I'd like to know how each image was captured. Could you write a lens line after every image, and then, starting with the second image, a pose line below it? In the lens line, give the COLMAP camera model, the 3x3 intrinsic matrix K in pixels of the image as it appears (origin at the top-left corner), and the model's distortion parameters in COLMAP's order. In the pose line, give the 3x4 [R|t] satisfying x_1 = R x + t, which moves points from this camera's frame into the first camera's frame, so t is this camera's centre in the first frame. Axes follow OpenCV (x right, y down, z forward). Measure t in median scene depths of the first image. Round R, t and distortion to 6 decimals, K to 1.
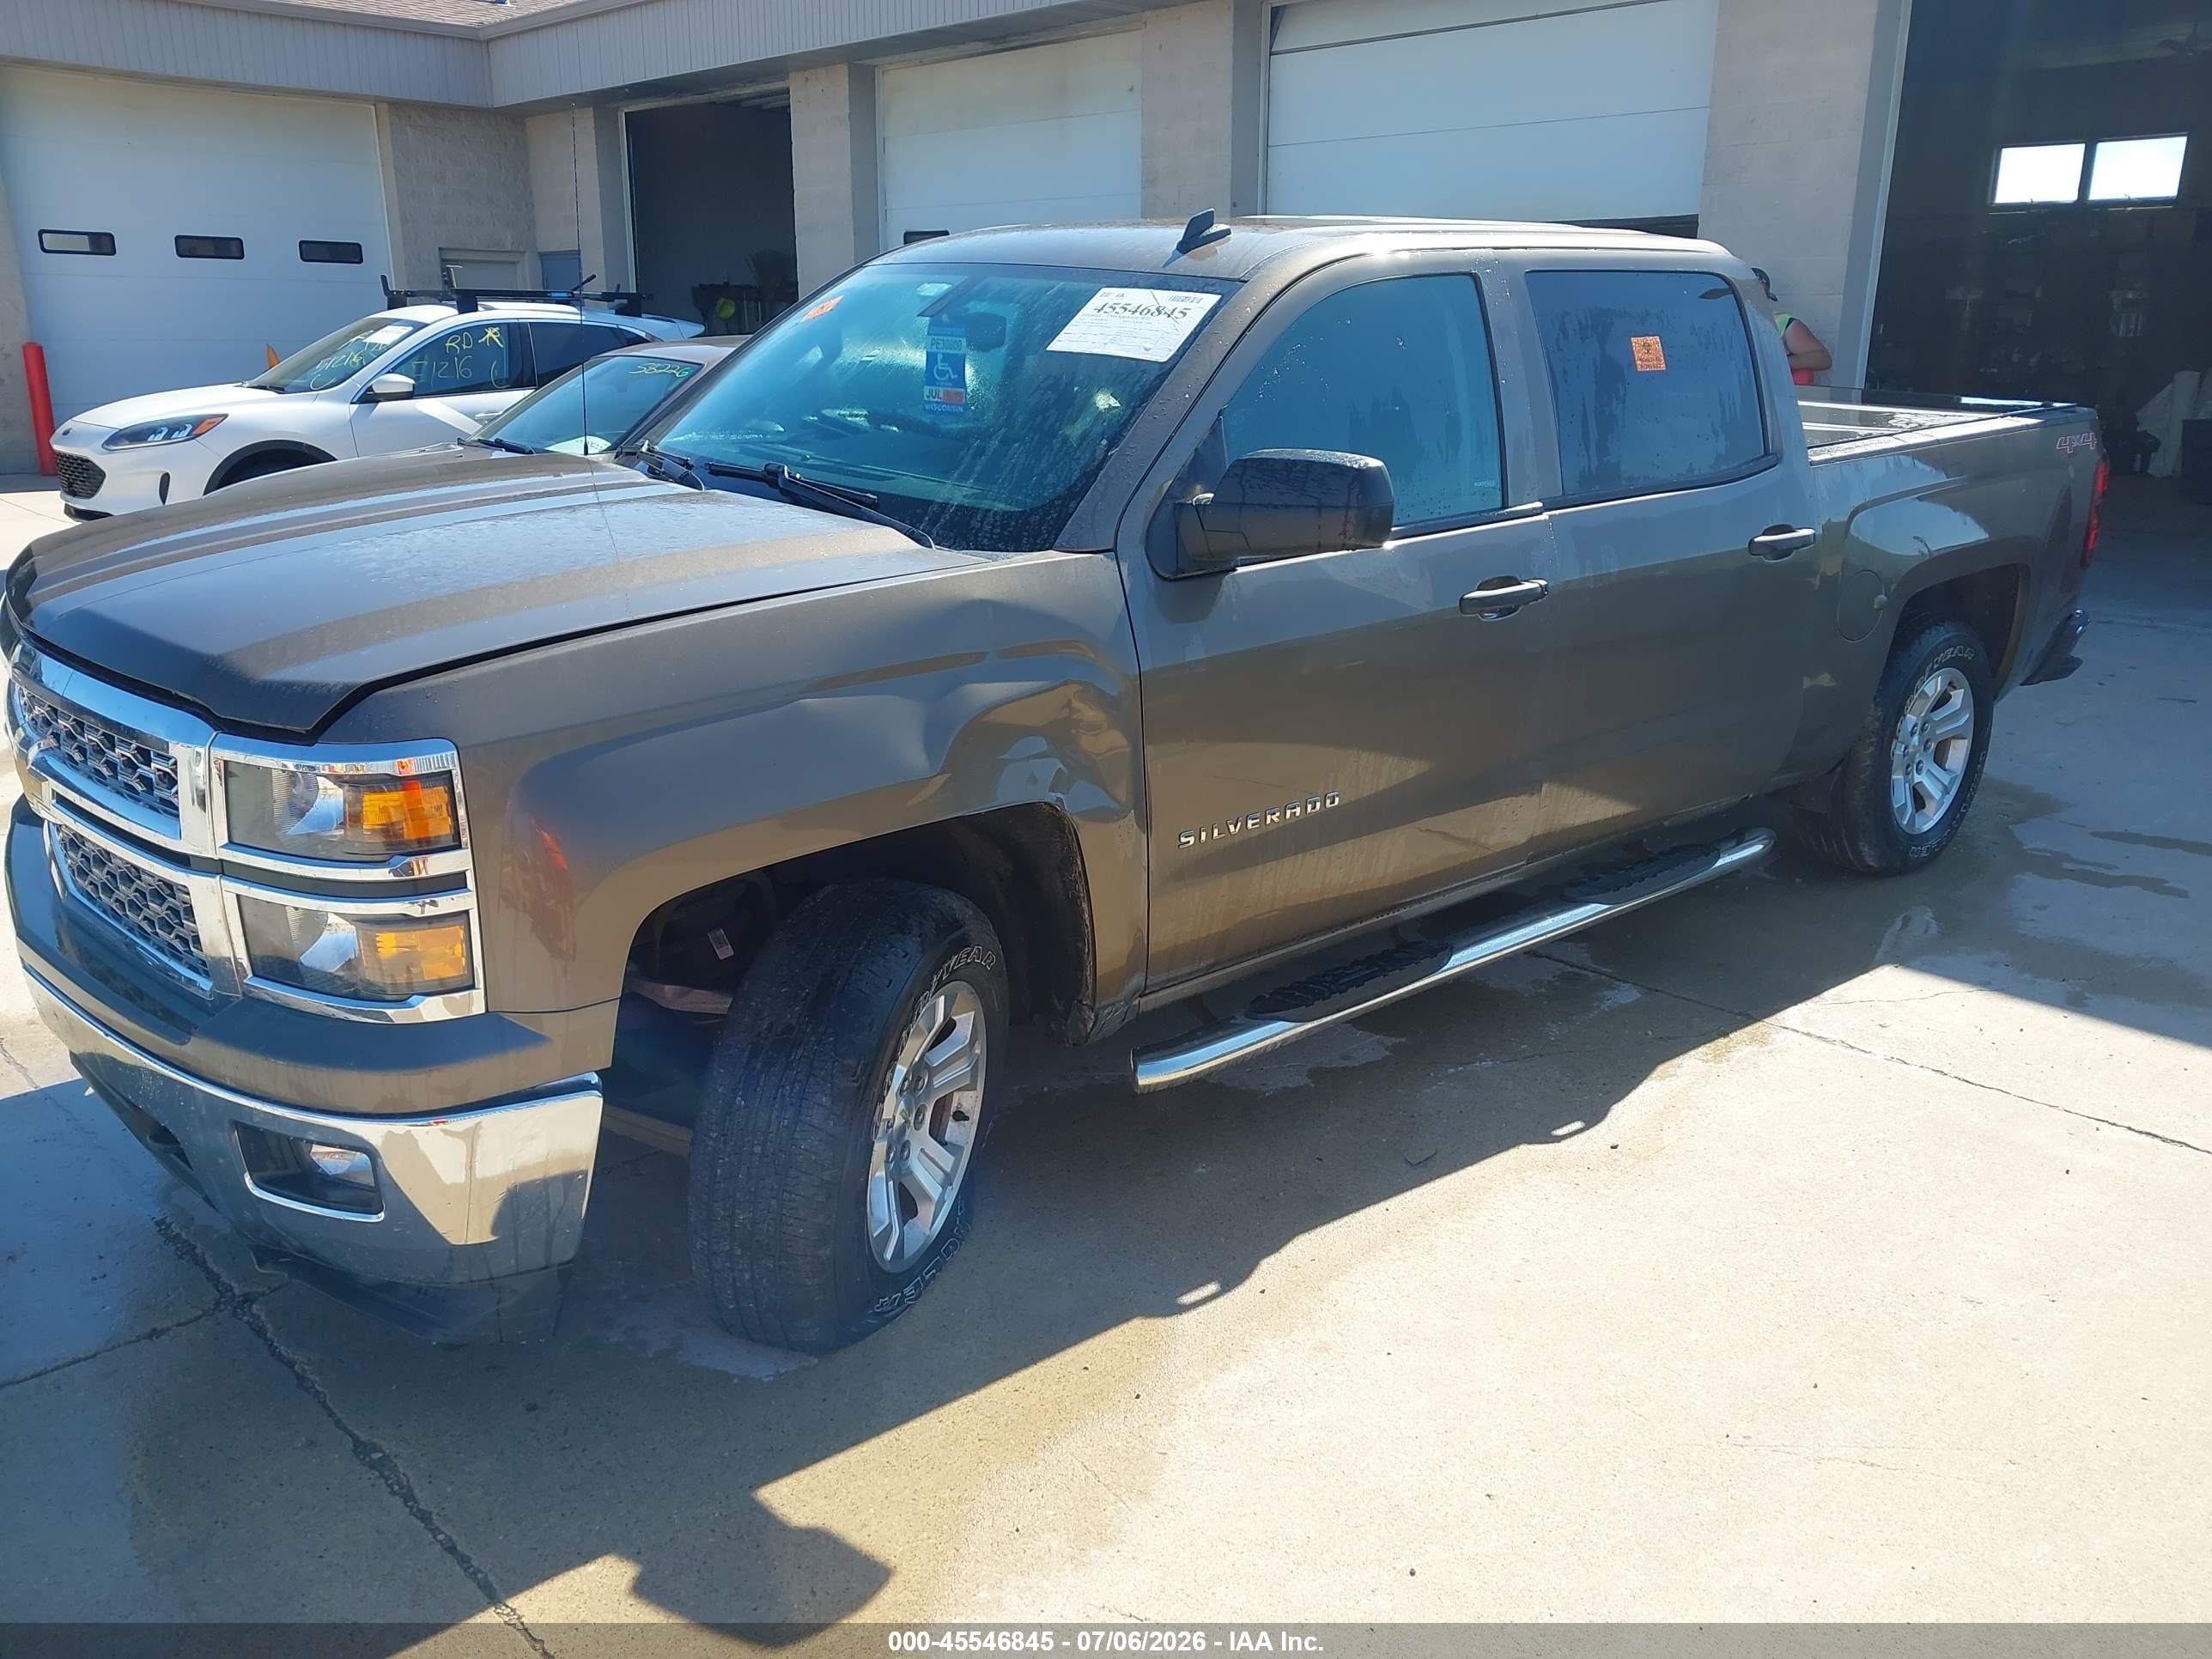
lens RADIAL K [[1735.5, 0, 1101.7], [0, 1735.5, 814.9], [0, 0, 1]] dist [0.012618, -0.010986]
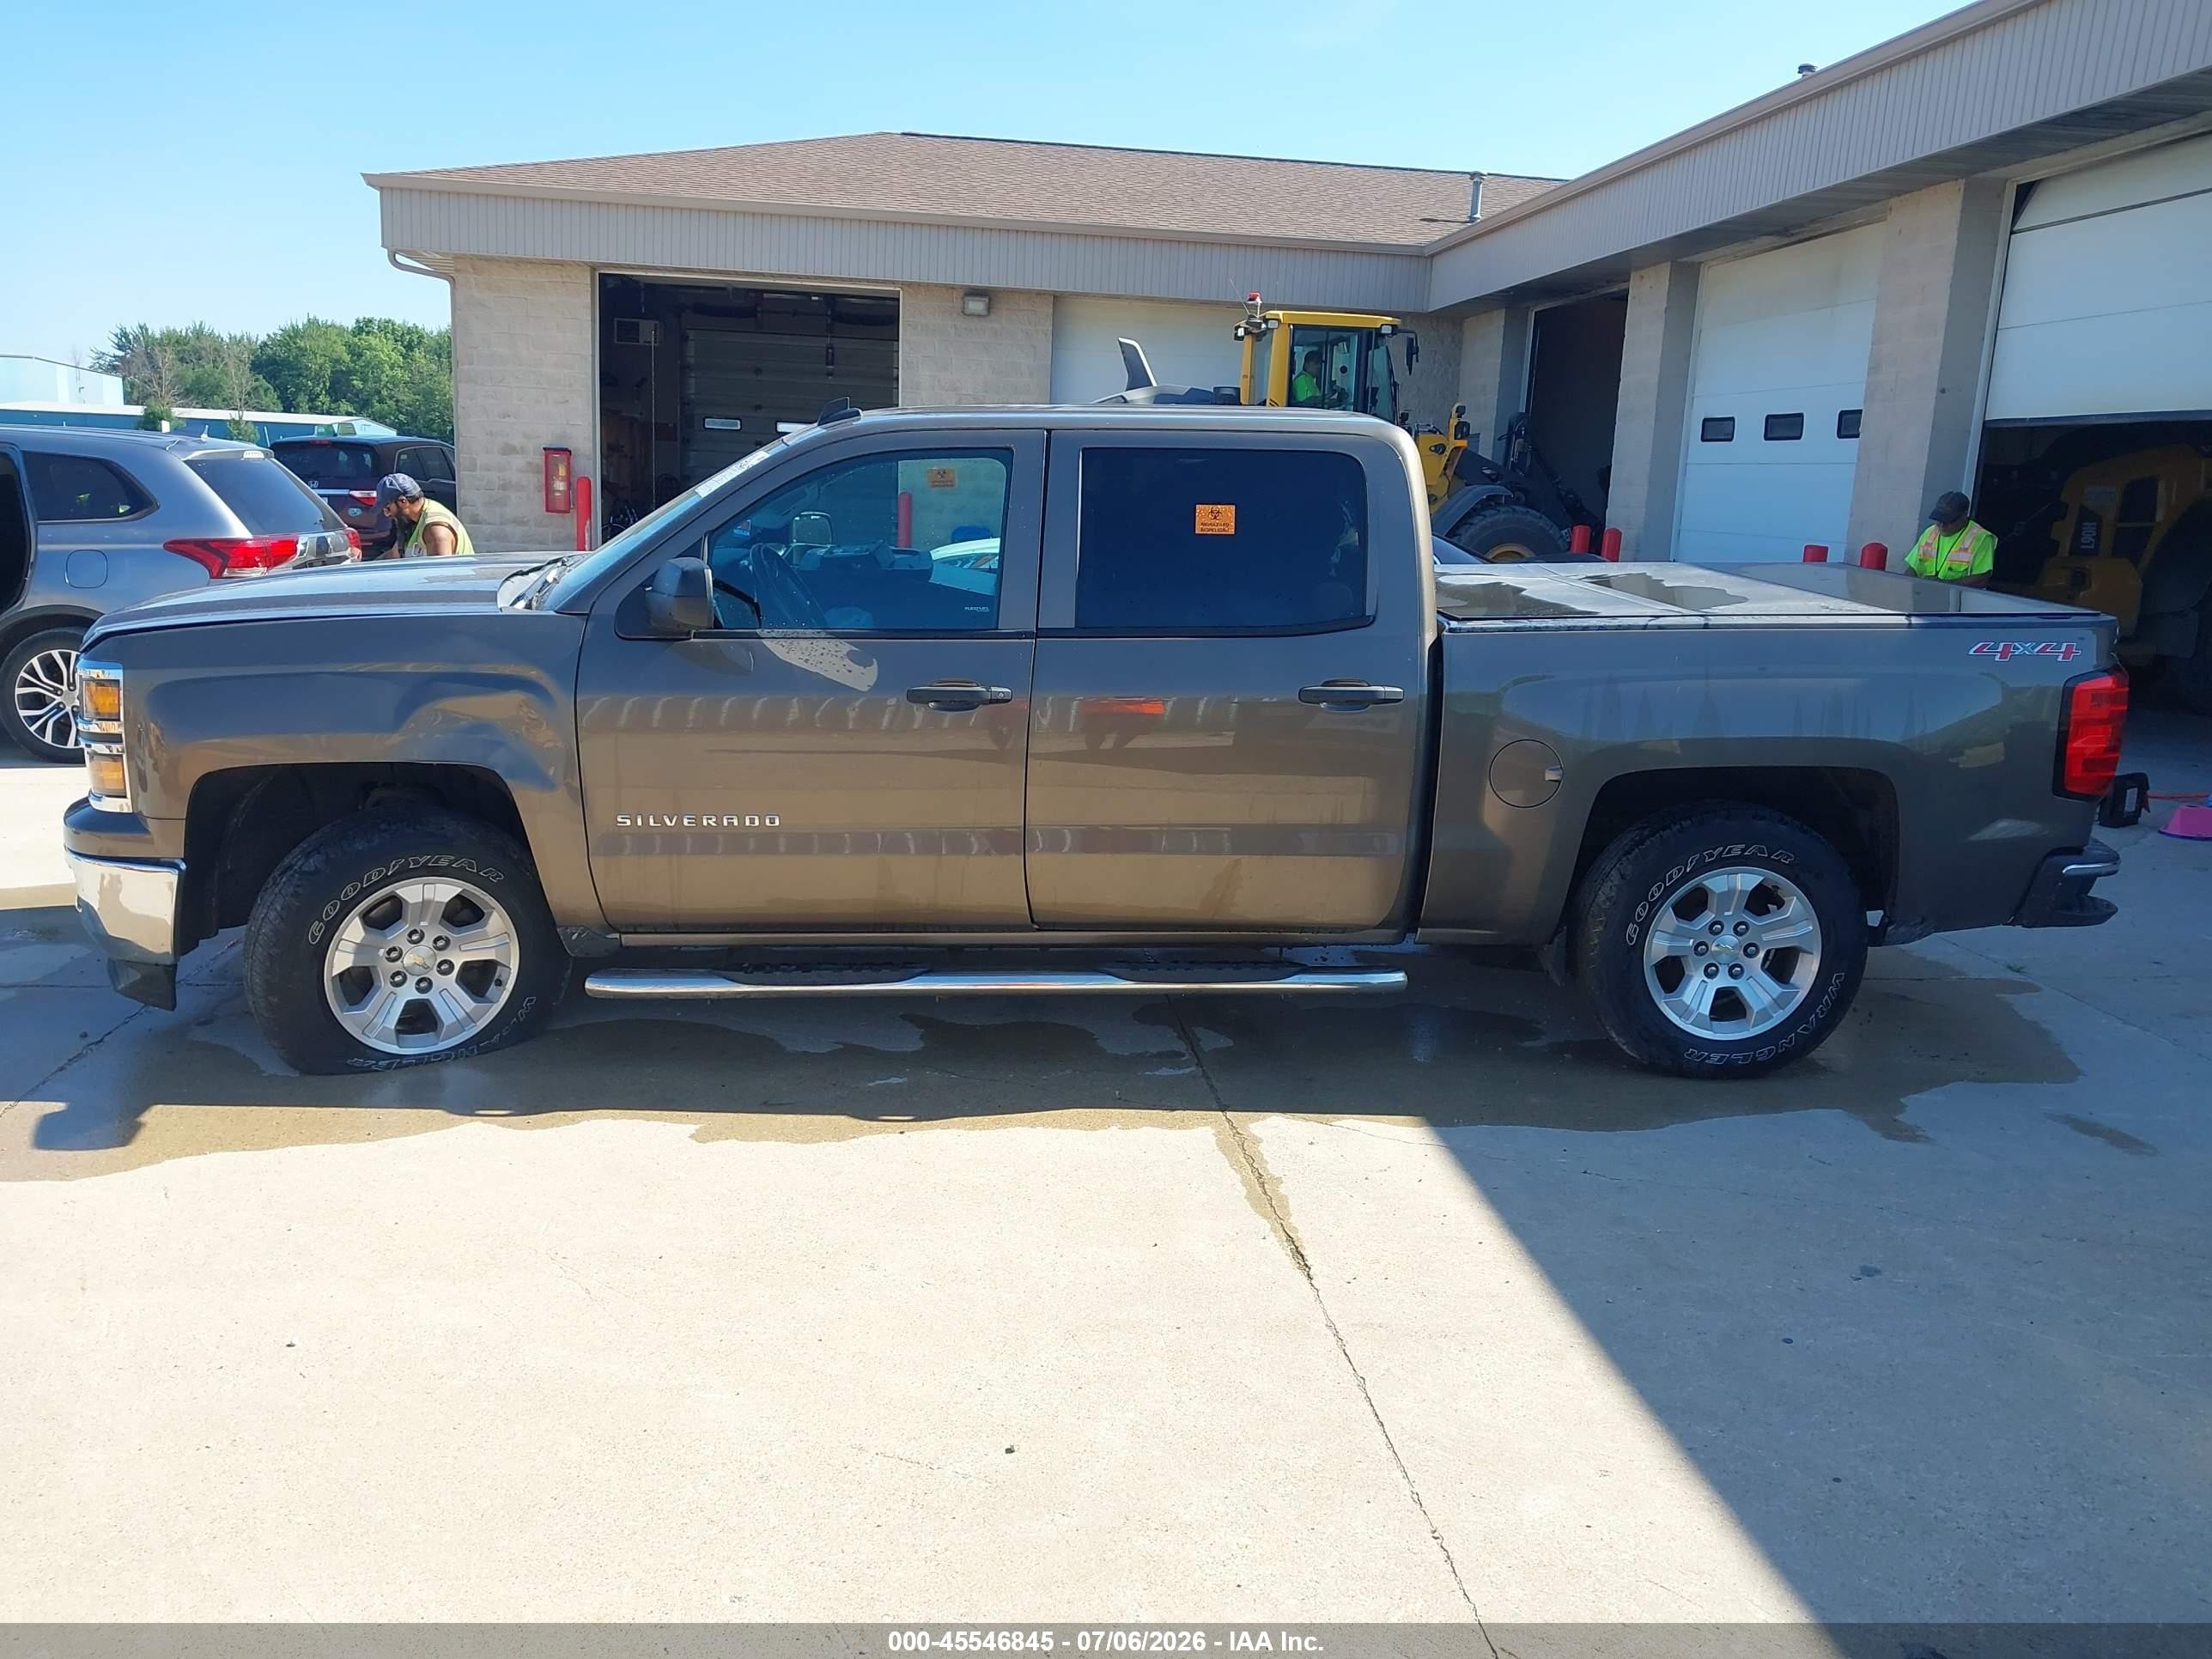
lens RADIAL K [[1735.5, 0, 1101.4], [0, 1735.5, 812.4], [0, 0, 1]] dist [0.012618, -0.010986]
pose [[0.792117, 0.137713, -0.594631, 0.985770], [-0.197047, 0.979748, -0.035586, -0.016637], [0.577688, 0.145359, 0.803211, 0.052421]]
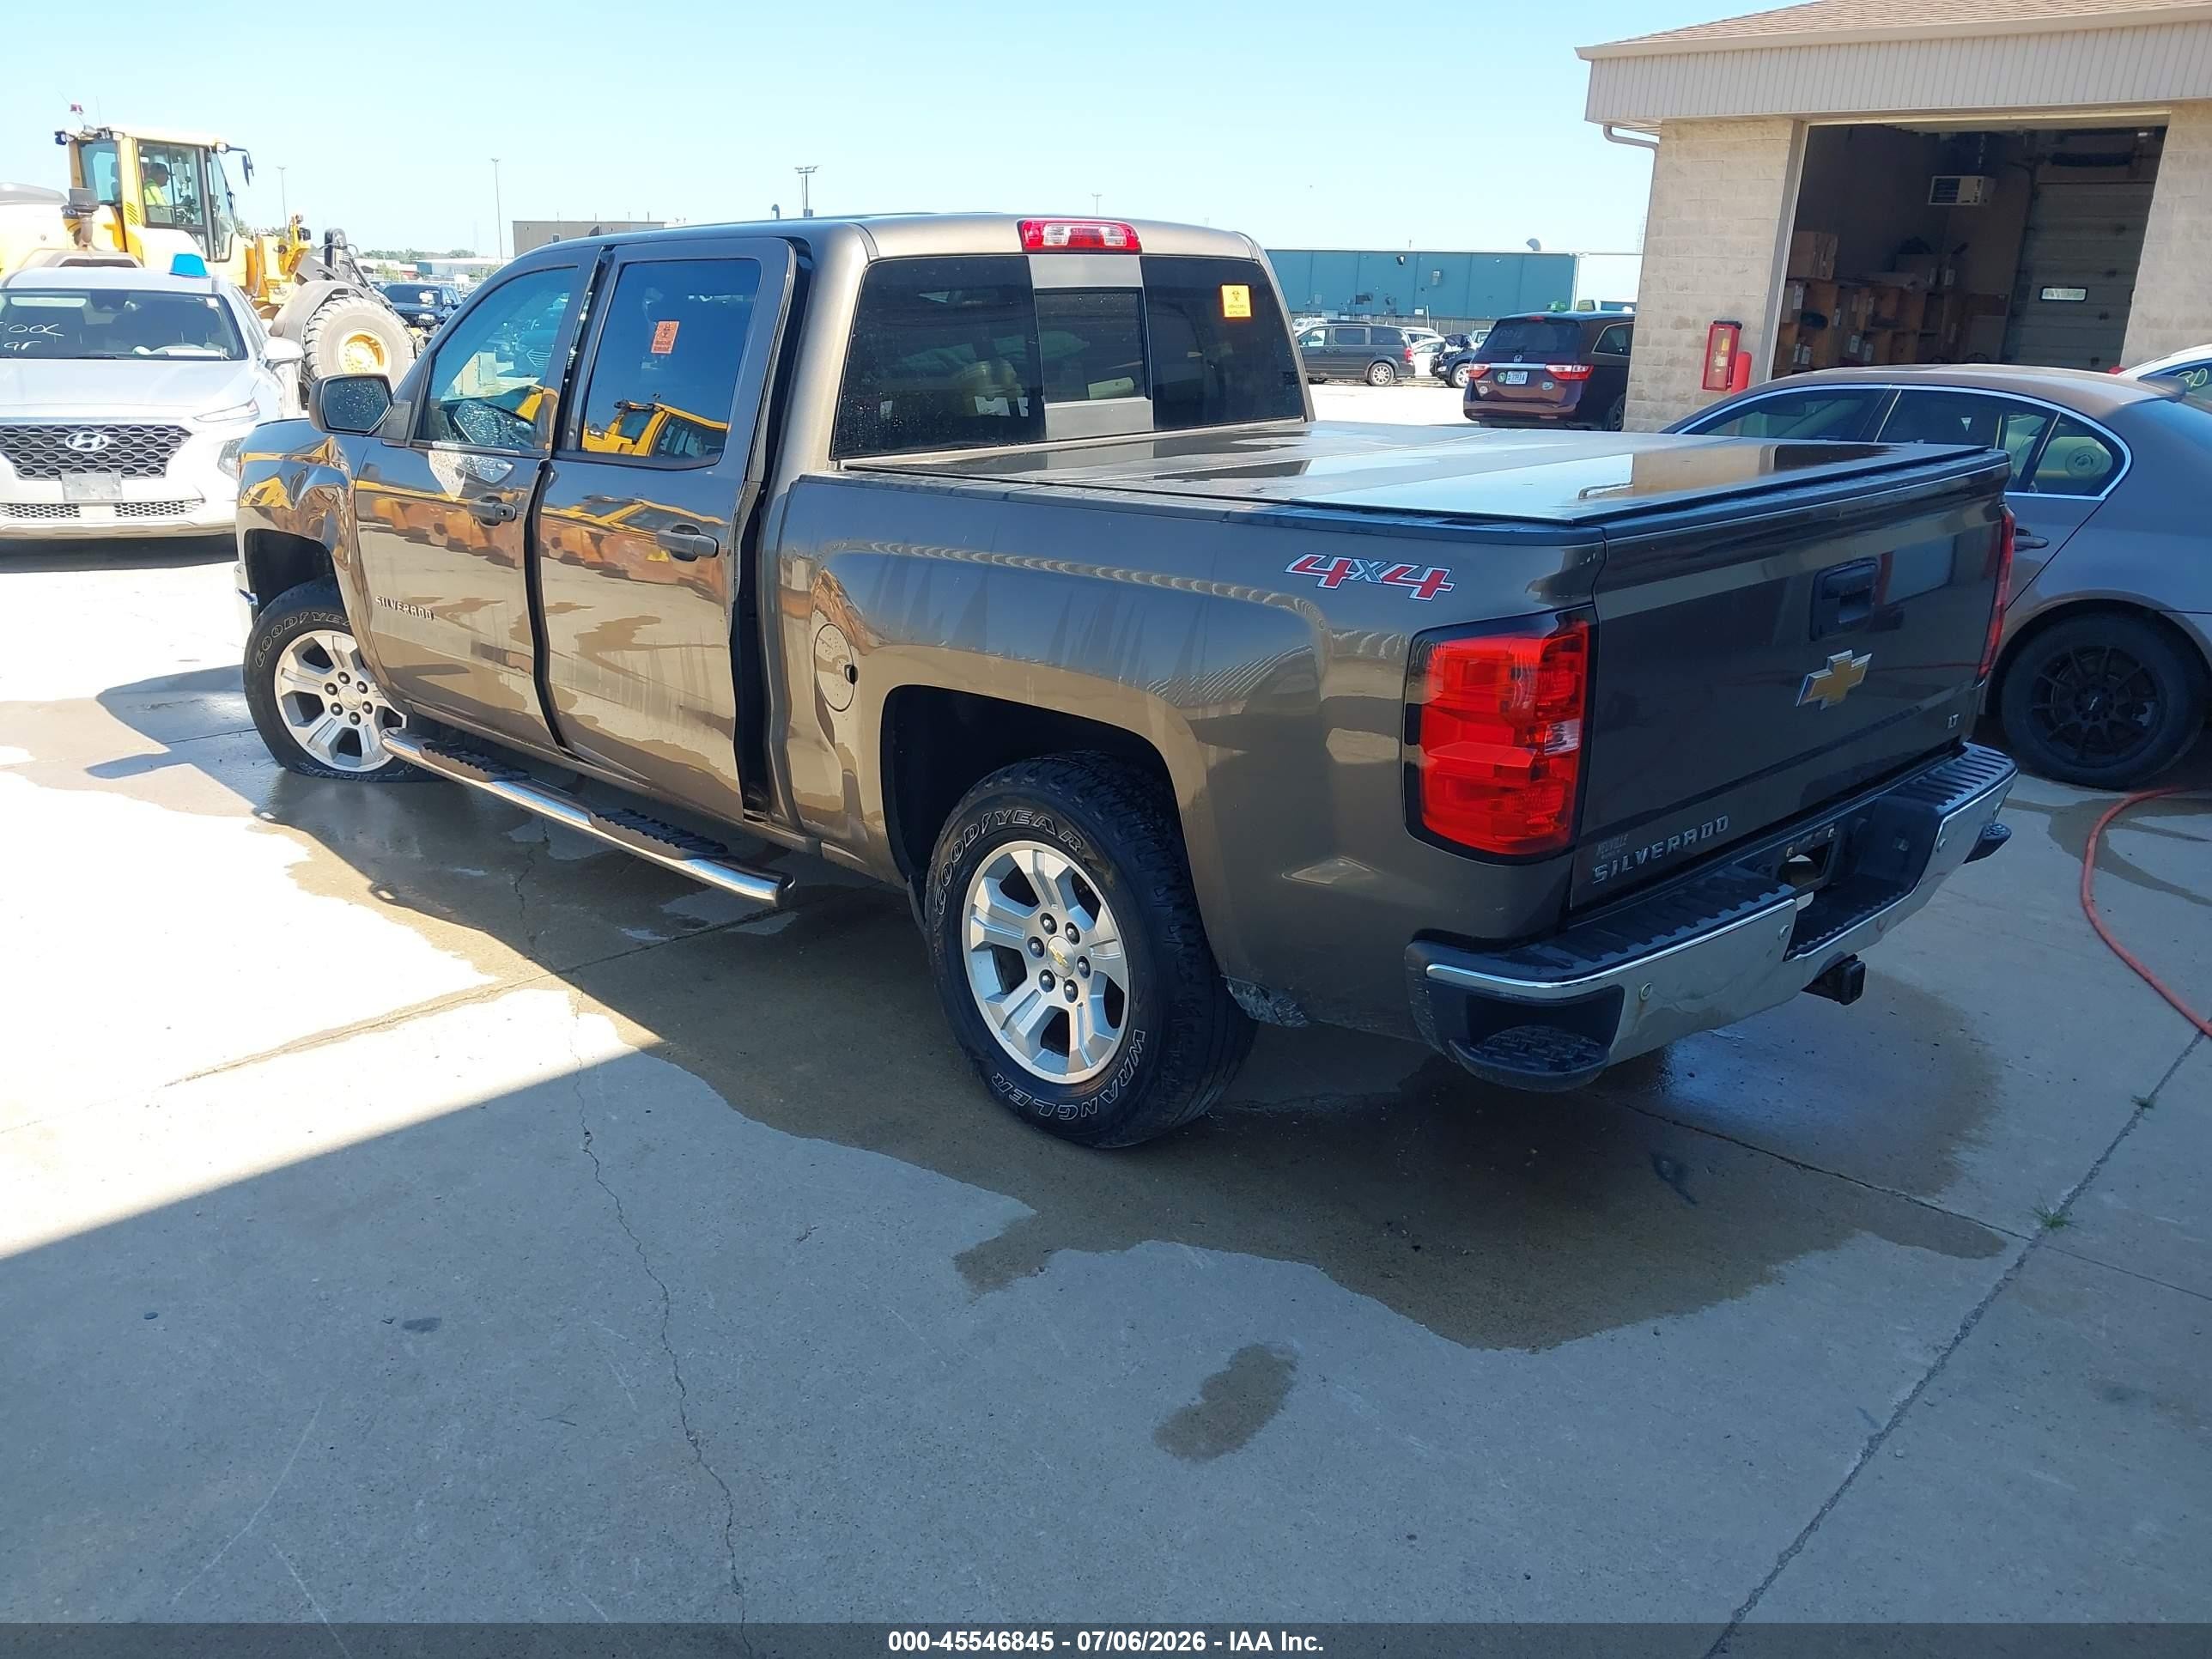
lens RADIAL K [[1735.5, 0, 1126.2], [0, 1735.5, 806.0], [0, 0, 1]] dist [0.012618, -0.010986]
pose [[0.084057, 0.270526, -0.959036, 1.431595], [-0.304920, 0.923257, 0.233709, -0.334204], [0.948661, 0.272784, 0.160095, 1.177232]]
